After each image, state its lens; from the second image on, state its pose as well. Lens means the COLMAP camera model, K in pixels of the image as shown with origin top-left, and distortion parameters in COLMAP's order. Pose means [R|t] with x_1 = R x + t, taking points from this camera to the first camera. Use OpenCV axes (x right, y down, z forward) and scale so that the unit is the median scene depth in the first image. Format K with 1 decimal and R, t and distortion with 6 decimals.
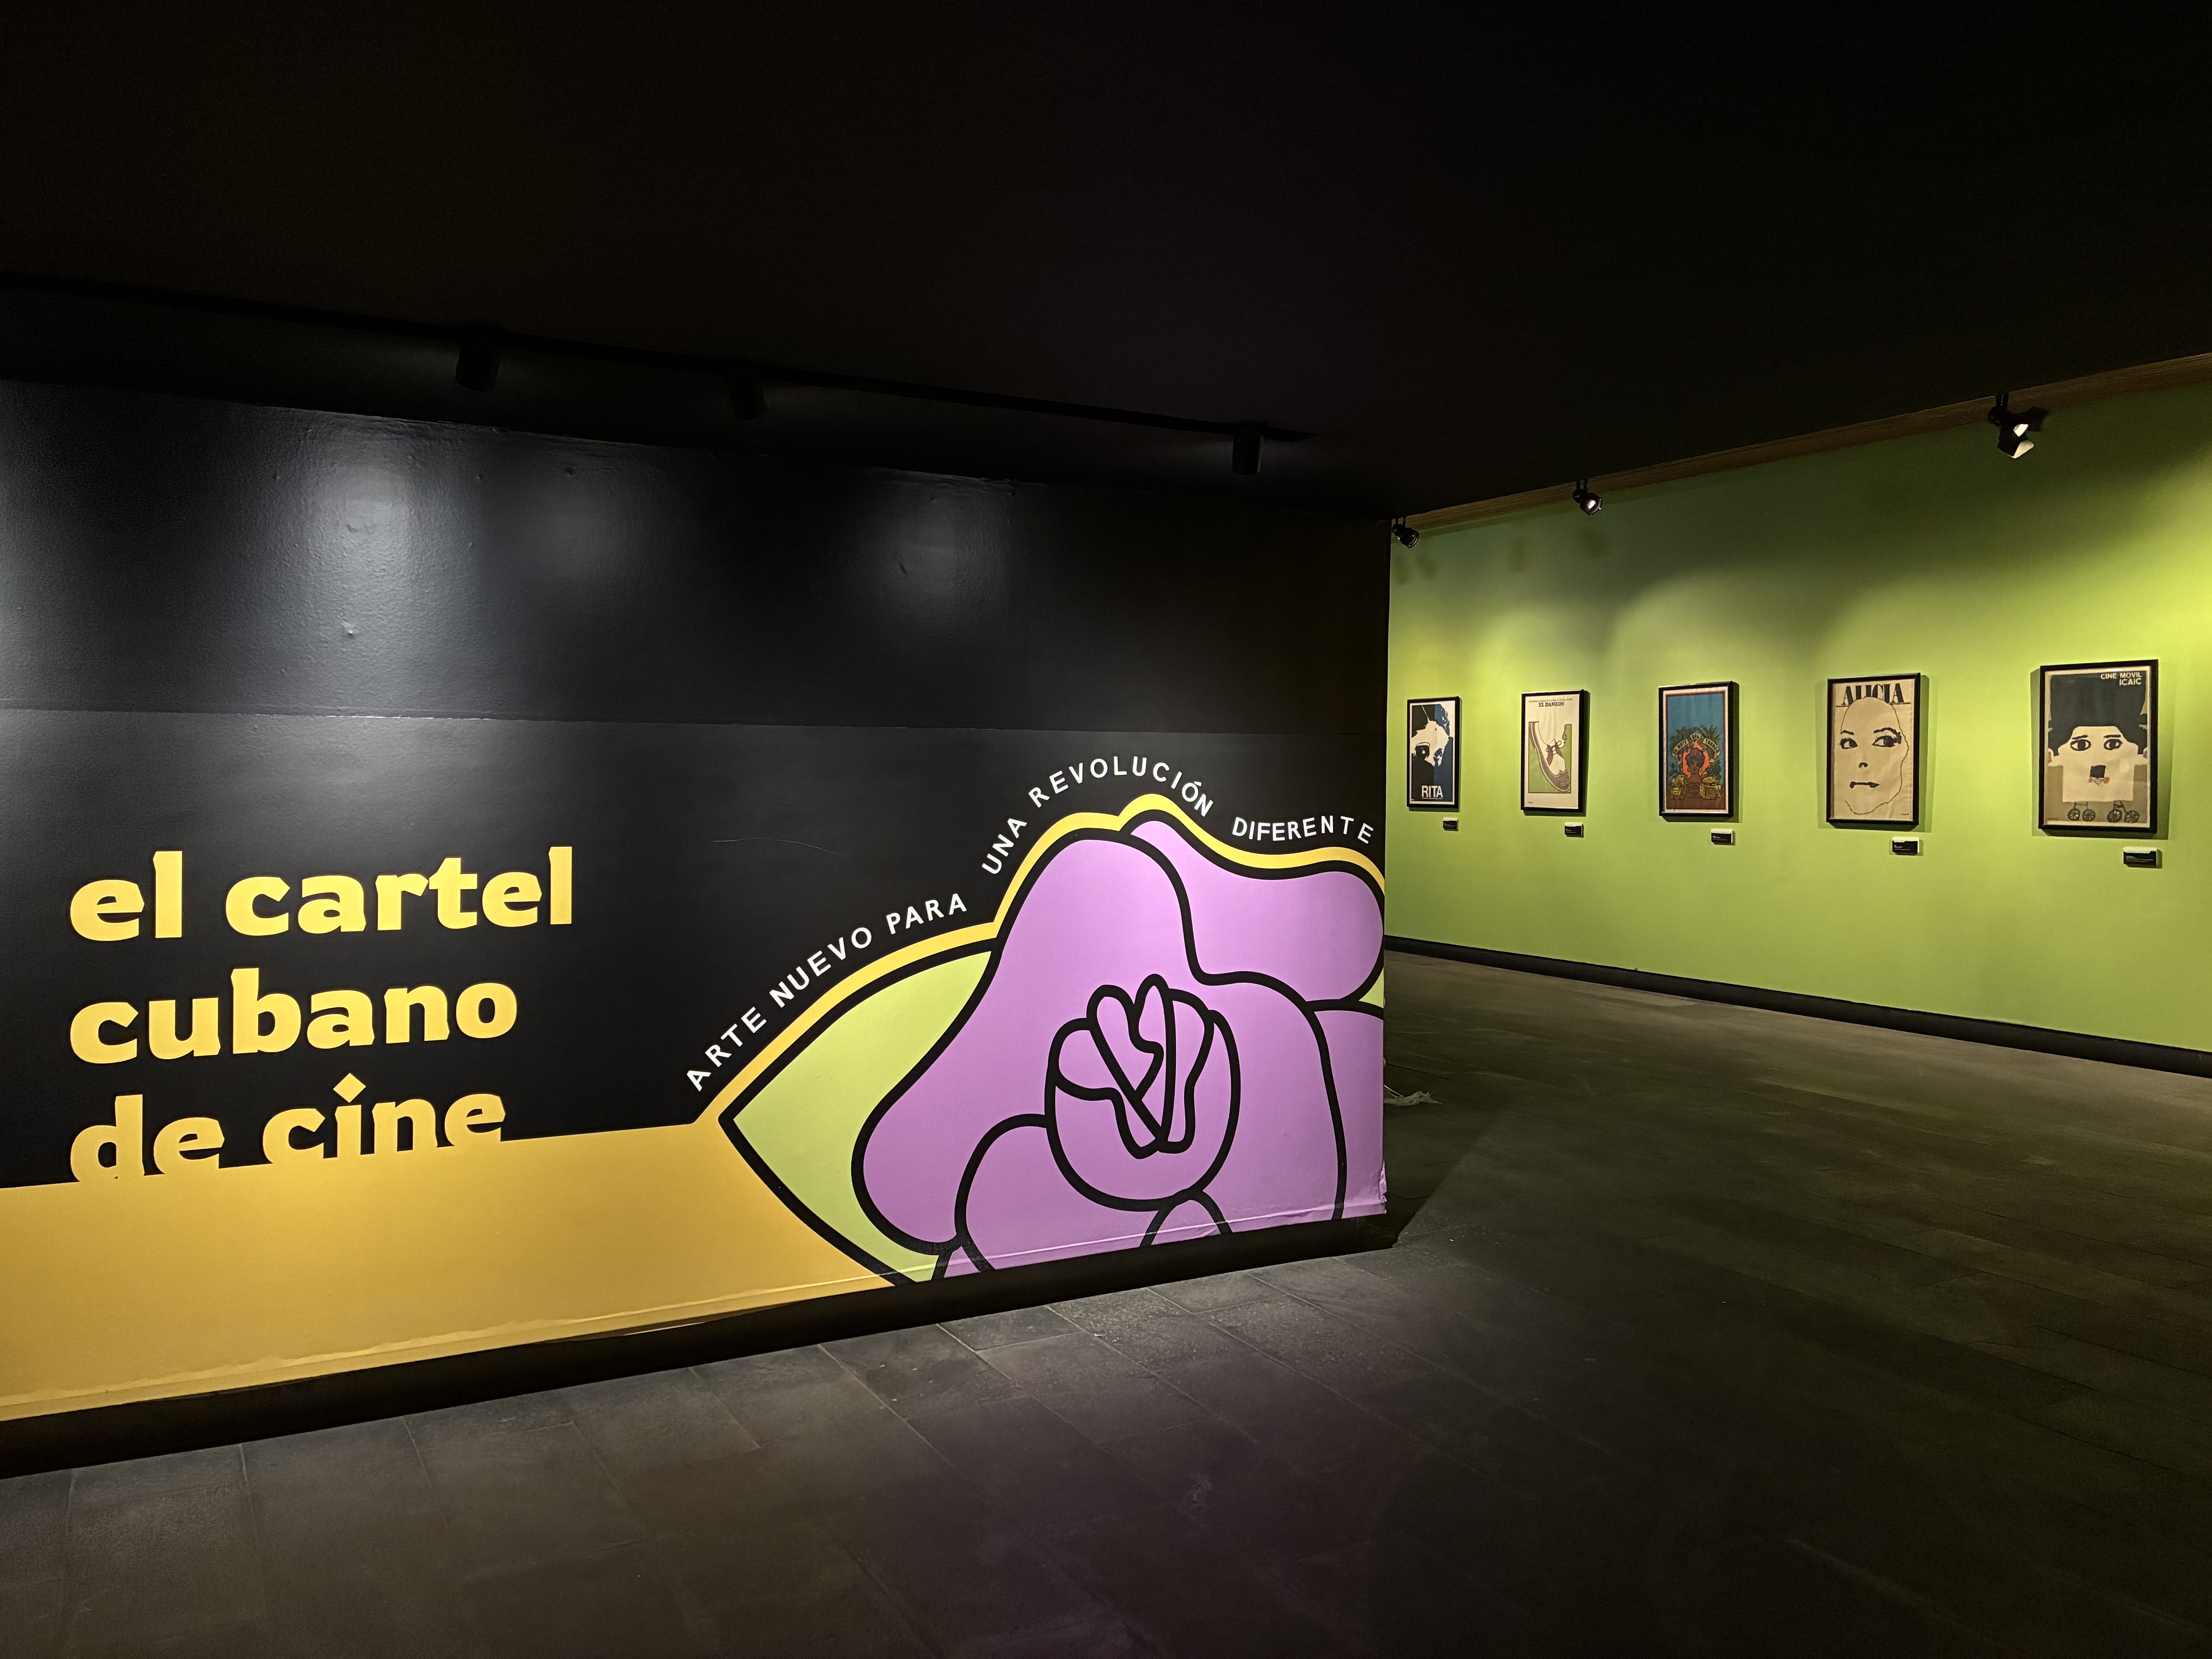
lens RADIAL K [[1662.2, 0, 1090.6], [0, 1662.2, 815.5], [0, 0, 1]] dist [0.009236, 0.000567]
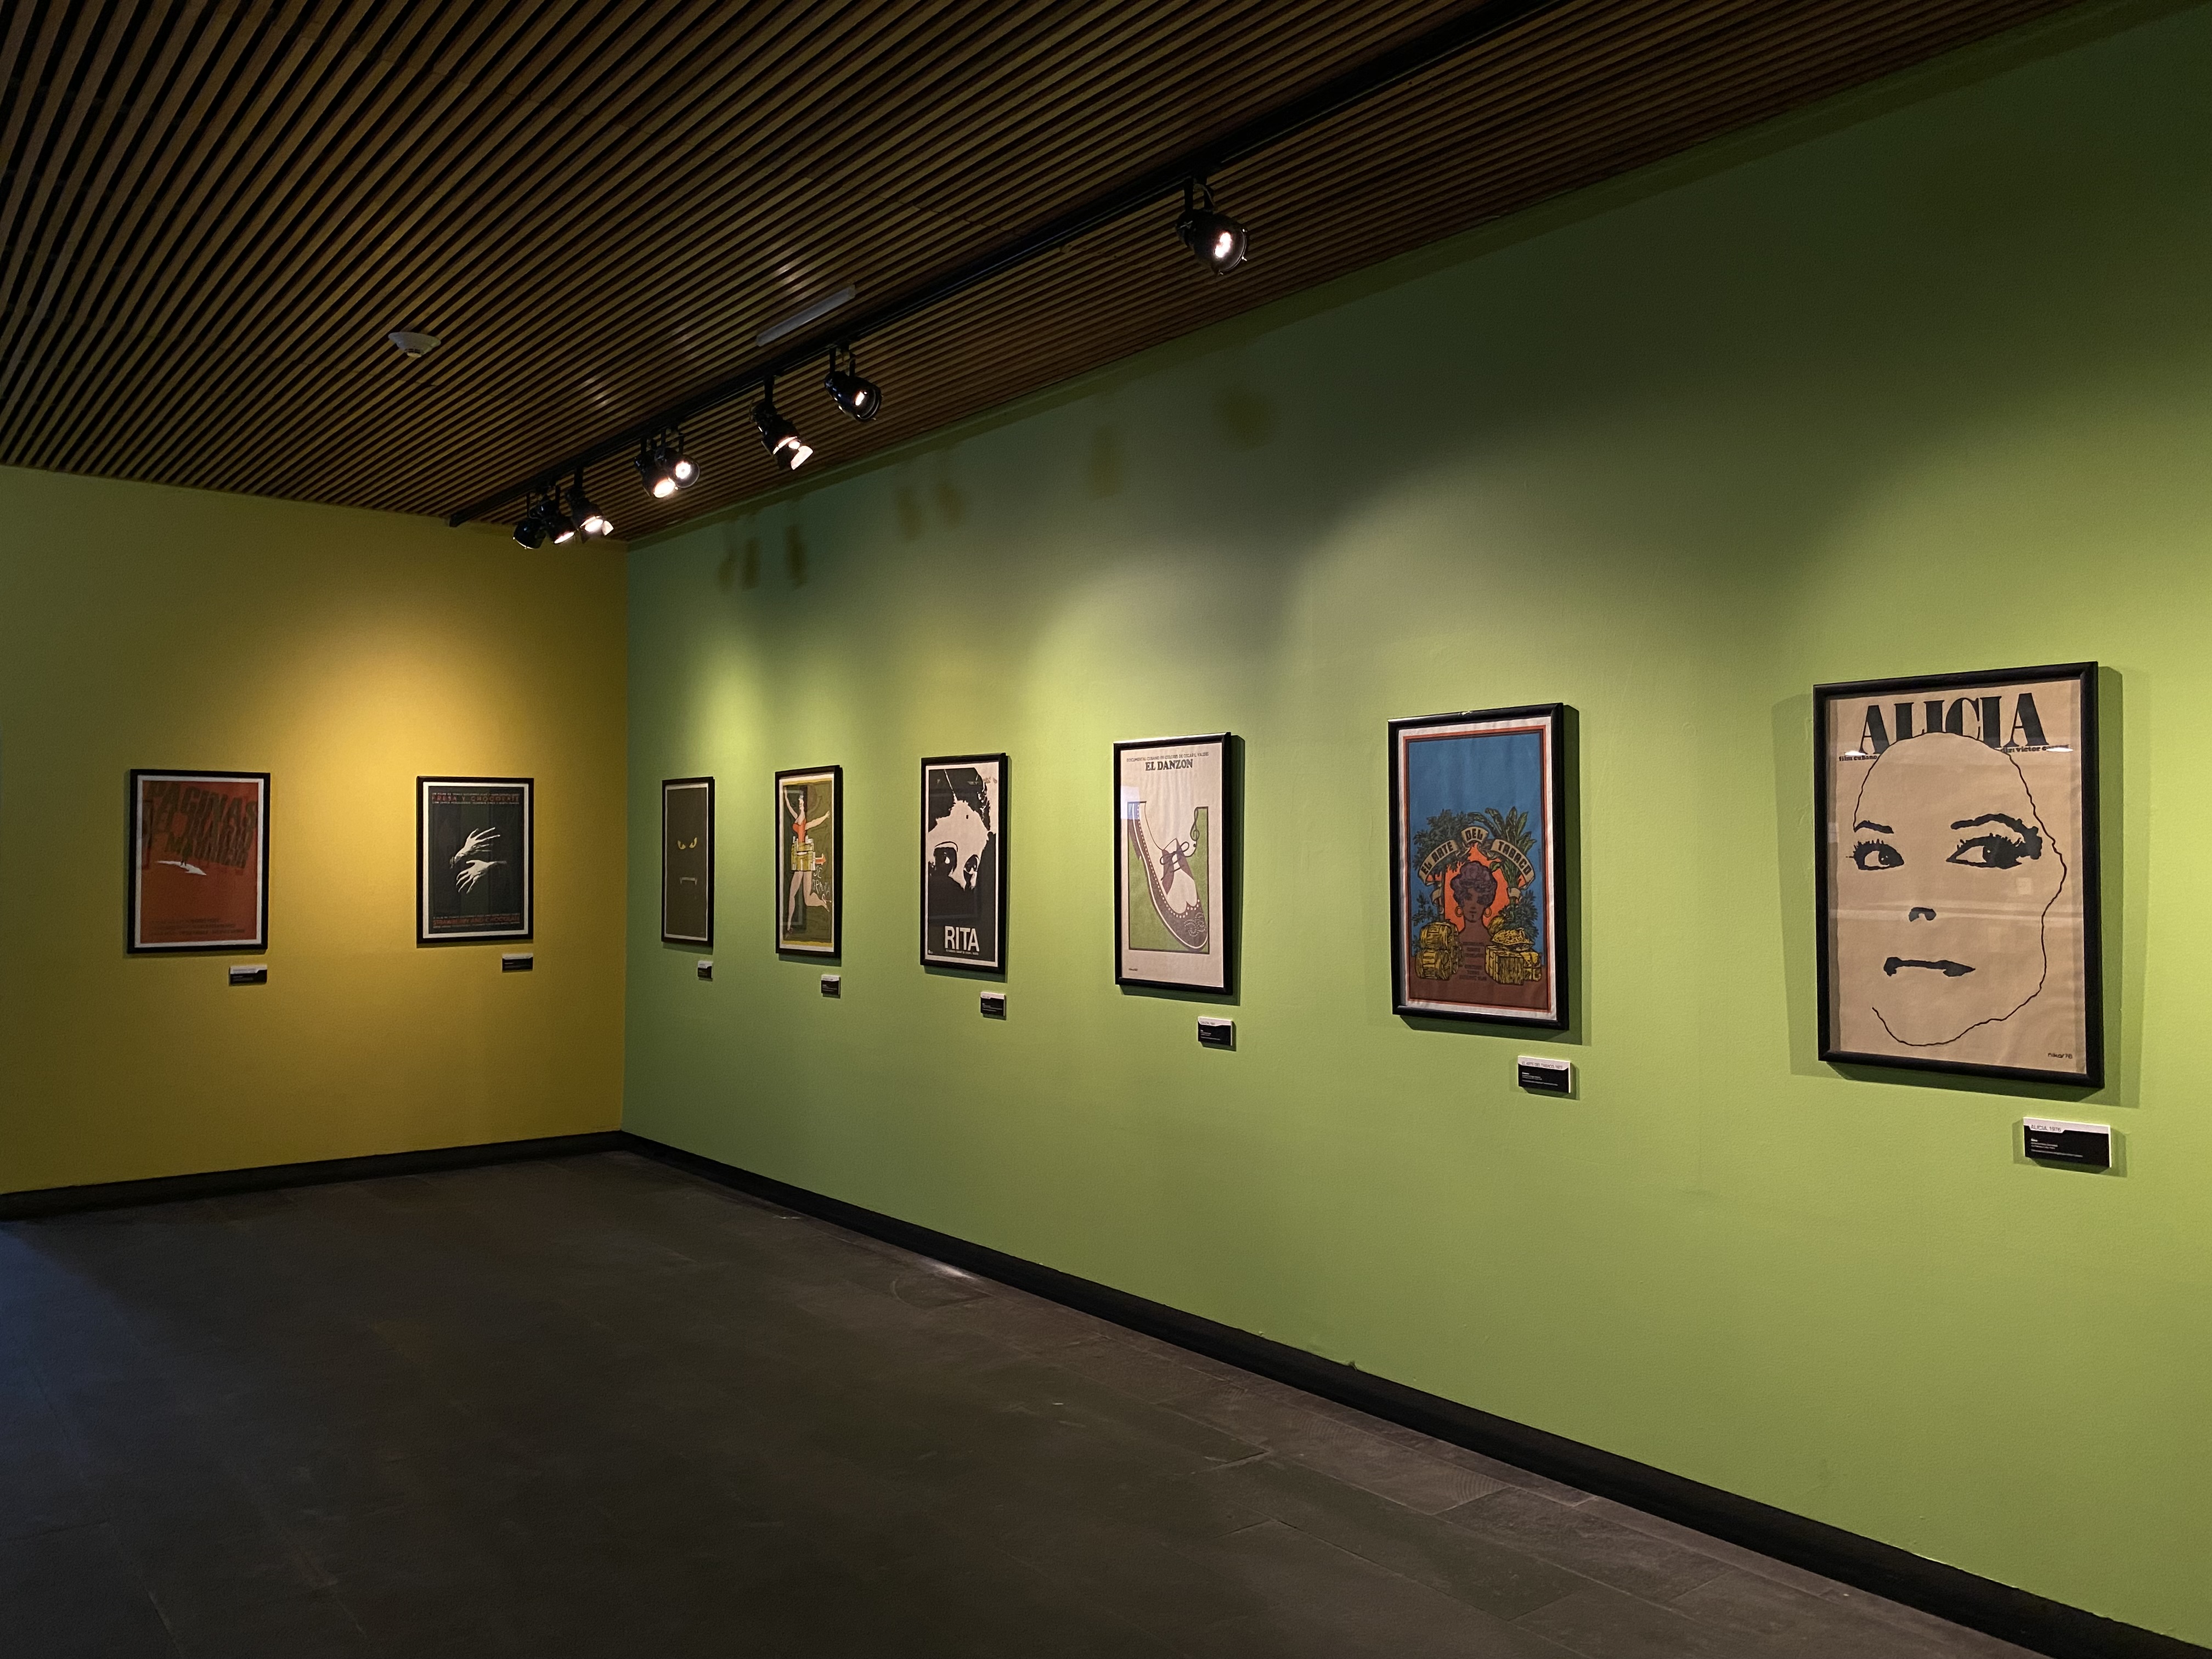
lens RADIAL K [[1666.4, 0, 1111.8], [0, 1666.4, 836.6], [0, 0, 1]] dist [0.053147, 0.000871]
pose [[0.984069, -0.005630, 0.177698, 0.194325], [0.012181, 0.999285, -0.035794, -0.032513], [-0.177369, 0.037388, 0.983434, 0.590345]]
